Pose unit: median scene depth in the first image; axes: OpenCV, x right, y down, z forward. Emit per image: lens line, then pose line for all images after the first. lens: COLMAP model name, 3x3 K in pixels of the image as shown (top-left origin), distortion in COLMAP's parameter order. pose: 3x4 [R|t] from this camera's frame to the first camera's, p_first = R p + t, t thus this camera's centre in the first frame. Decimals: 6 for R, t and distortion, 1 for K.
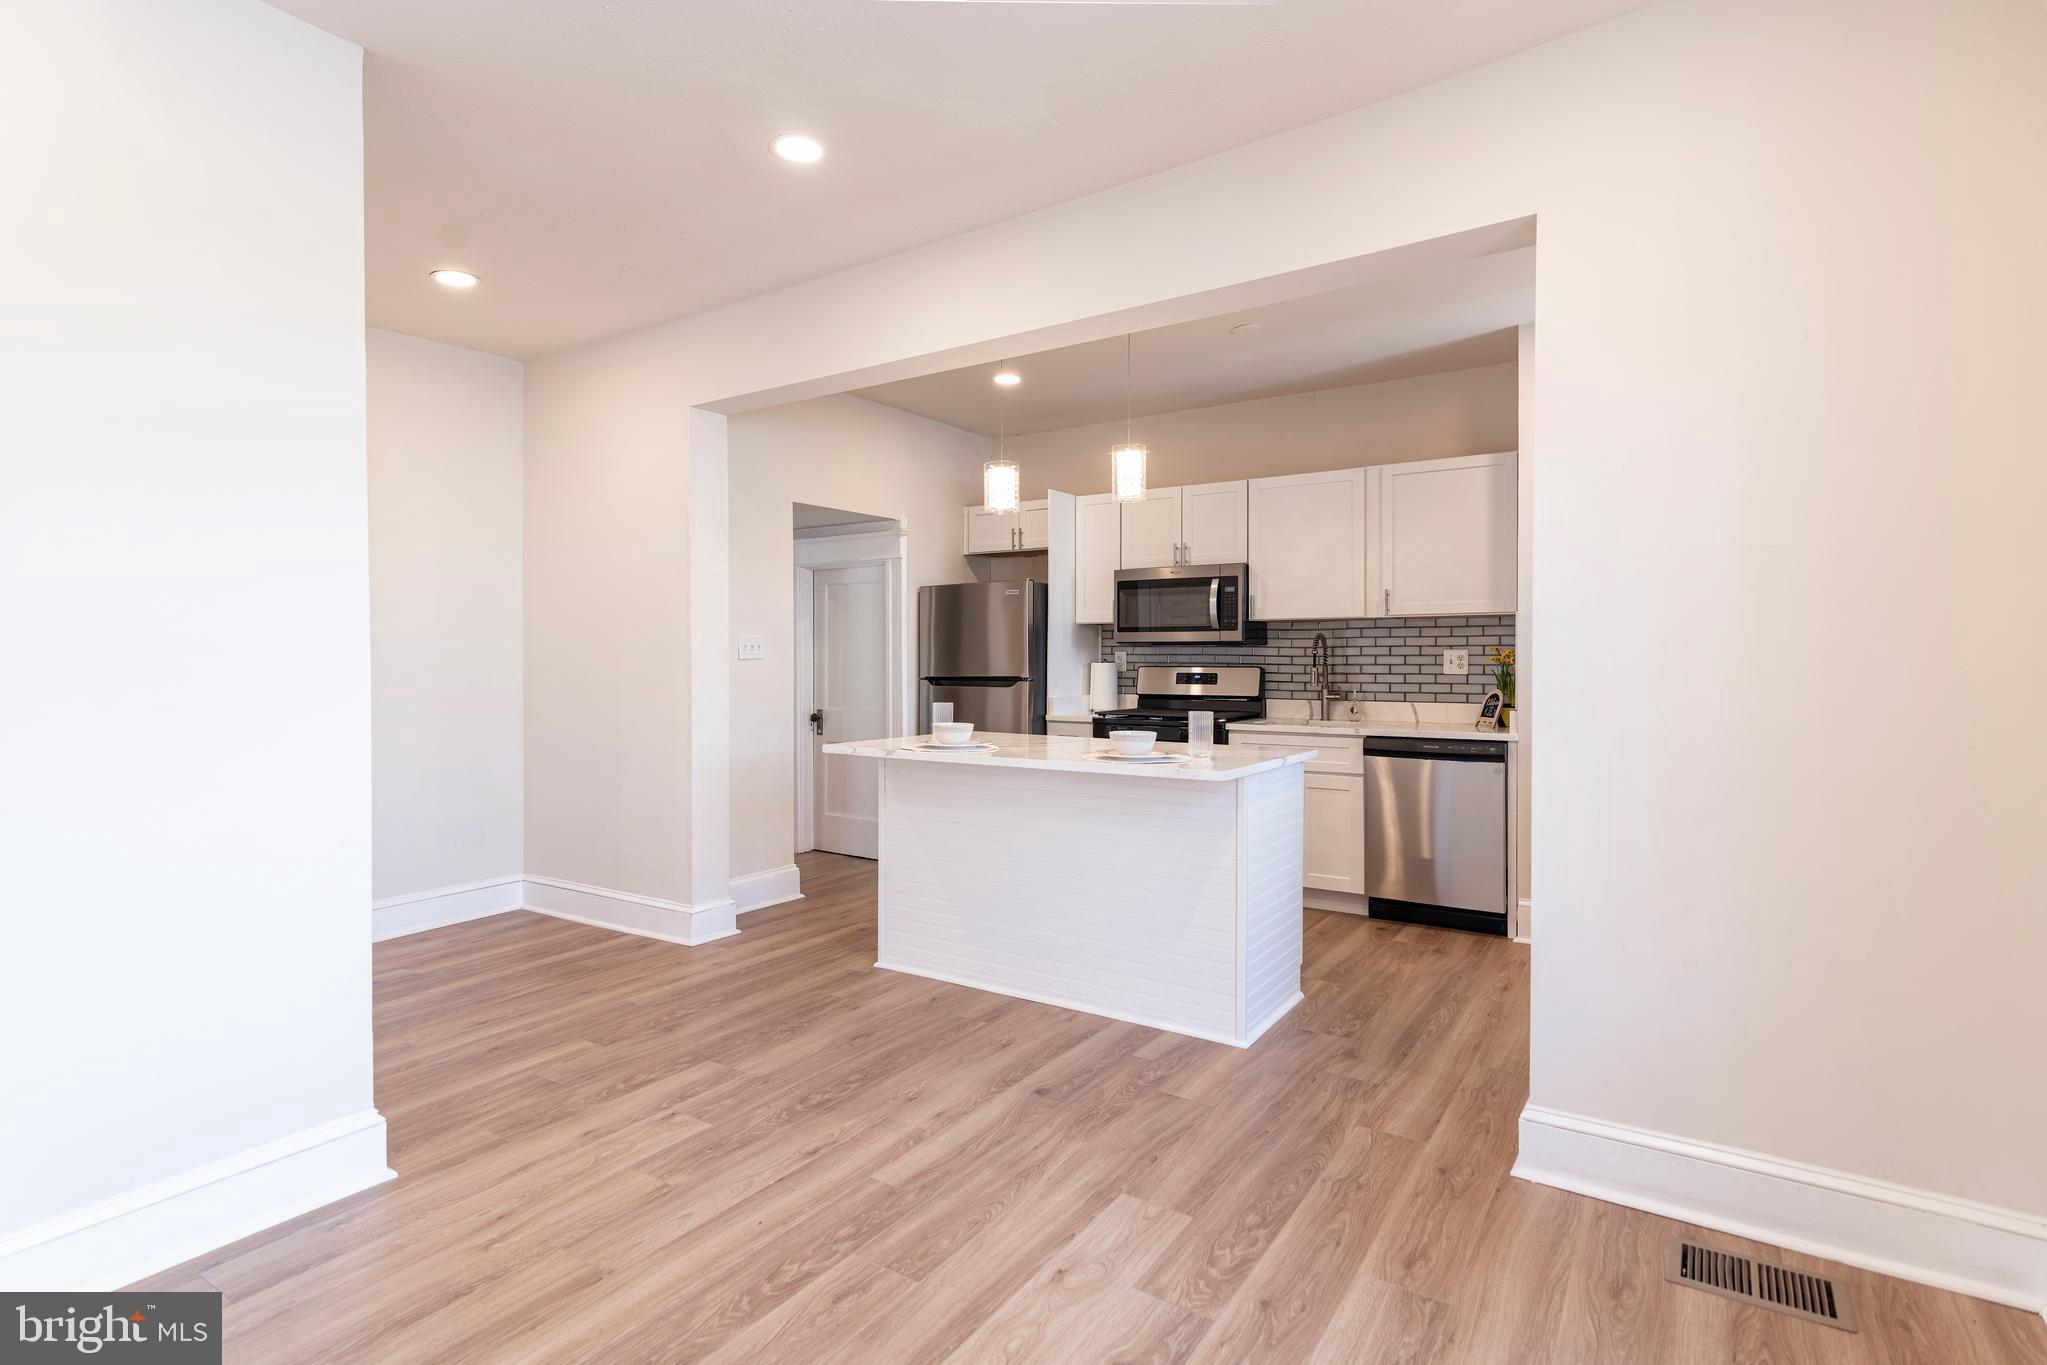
lens RADIAL K [[1019.8, 0, 999.2], [0, 1019.8, 665.7], [0, 0, 1]] dist [0.020146, -0.000256]
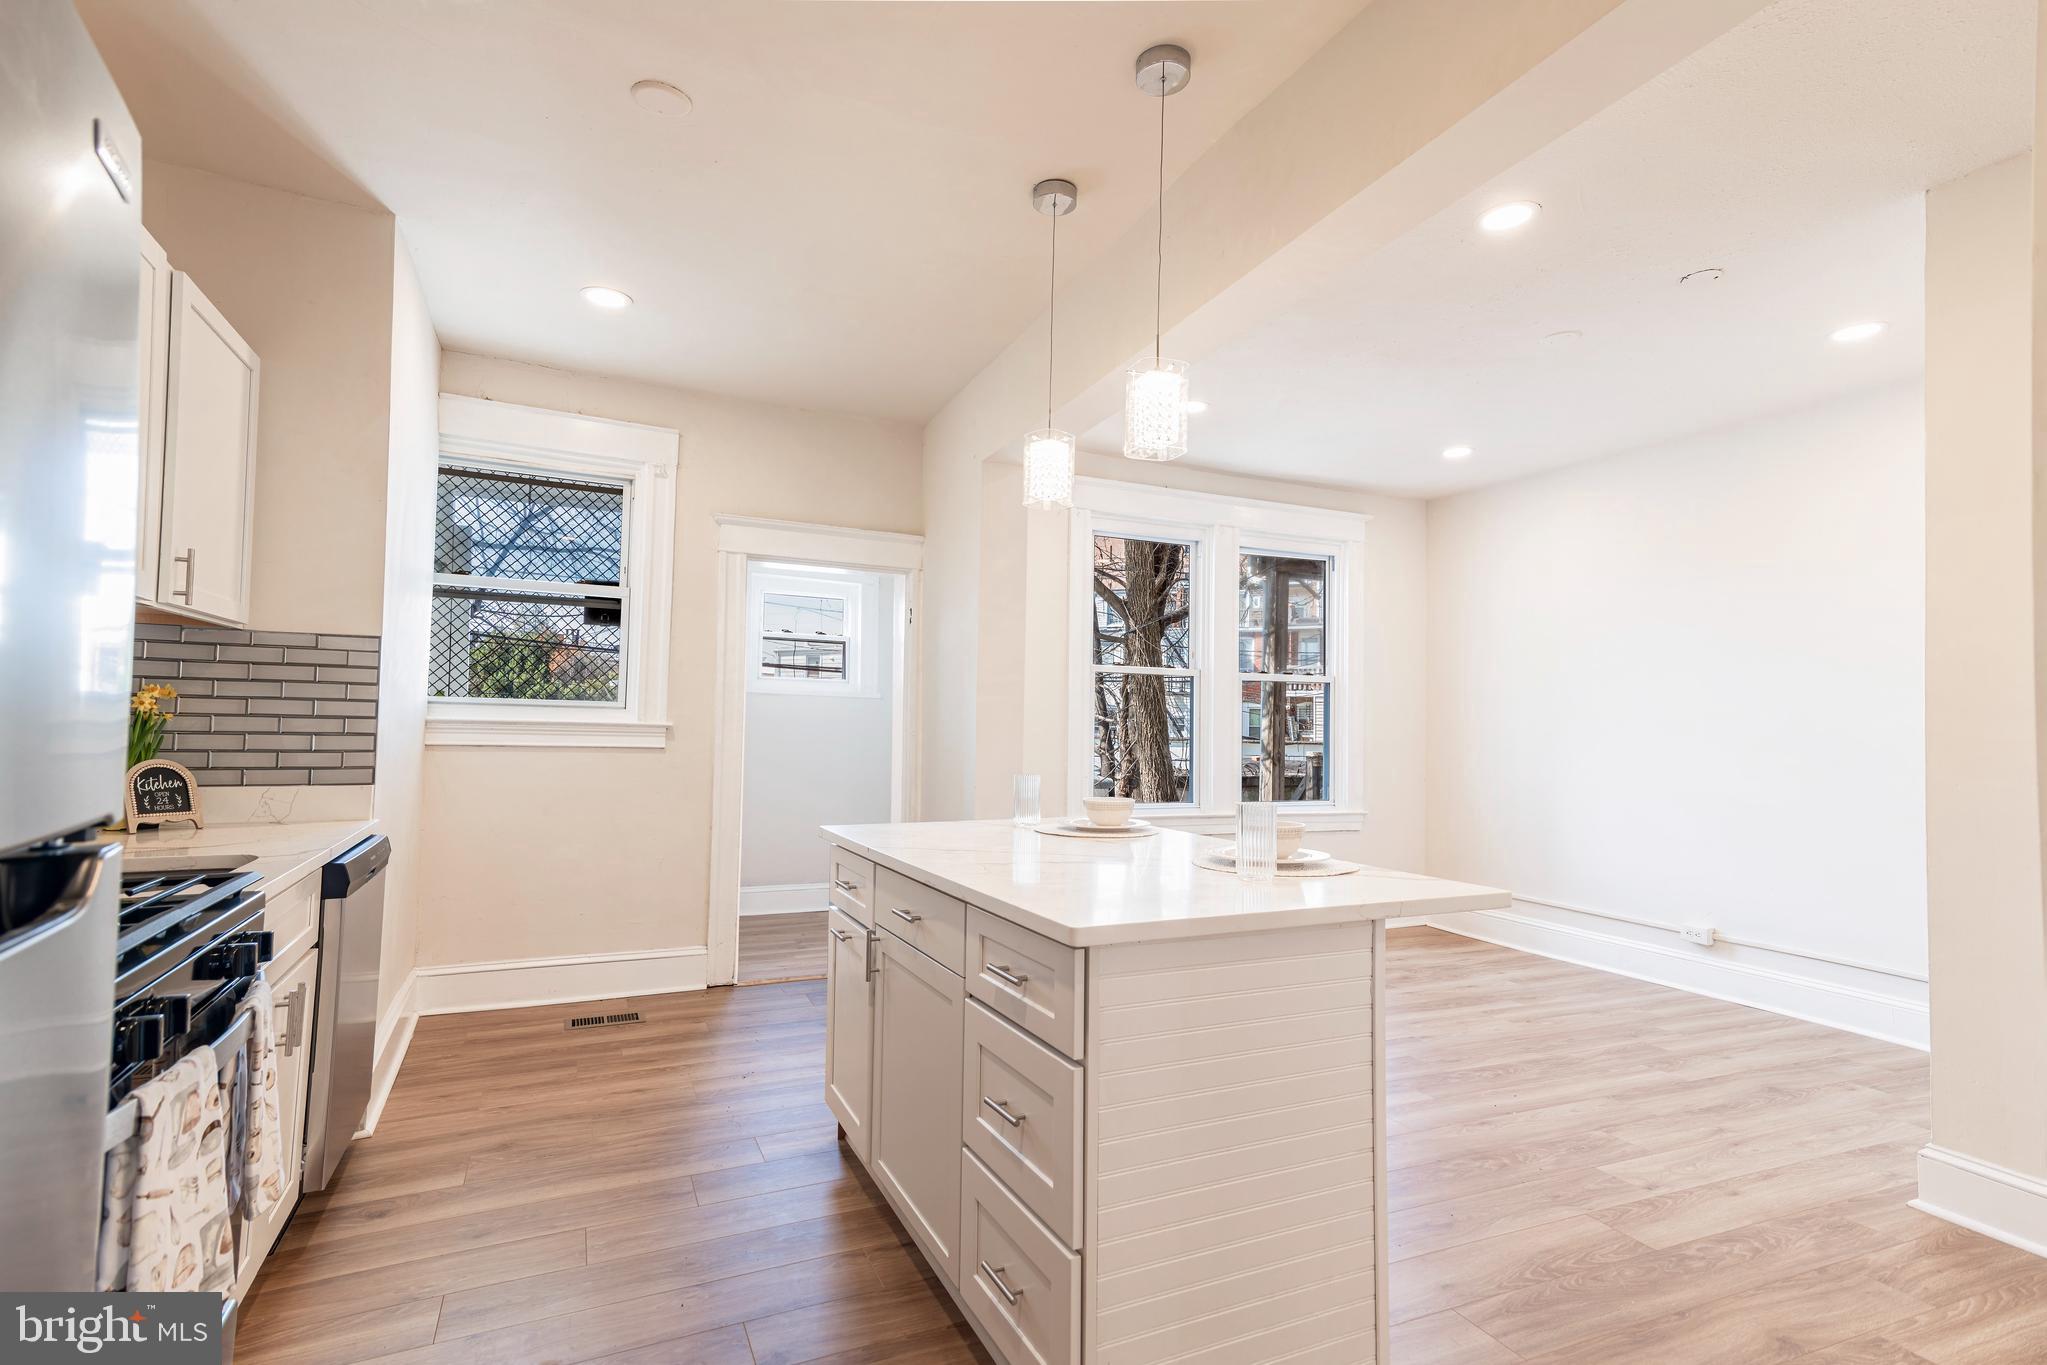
lens RADIAL K [[988.6, 0, 1018.7], [0, 988.6, 693.4], [0, 0, 1]] dist [0.037997, 0.000126]
pose [[-0.852908, 0.001972, 0.522058, -0.163122], [-0.013580, 0.999571, -0.025962, -0.003355], [-0.521885, -0.029233, -0.852515, 1.137449]]
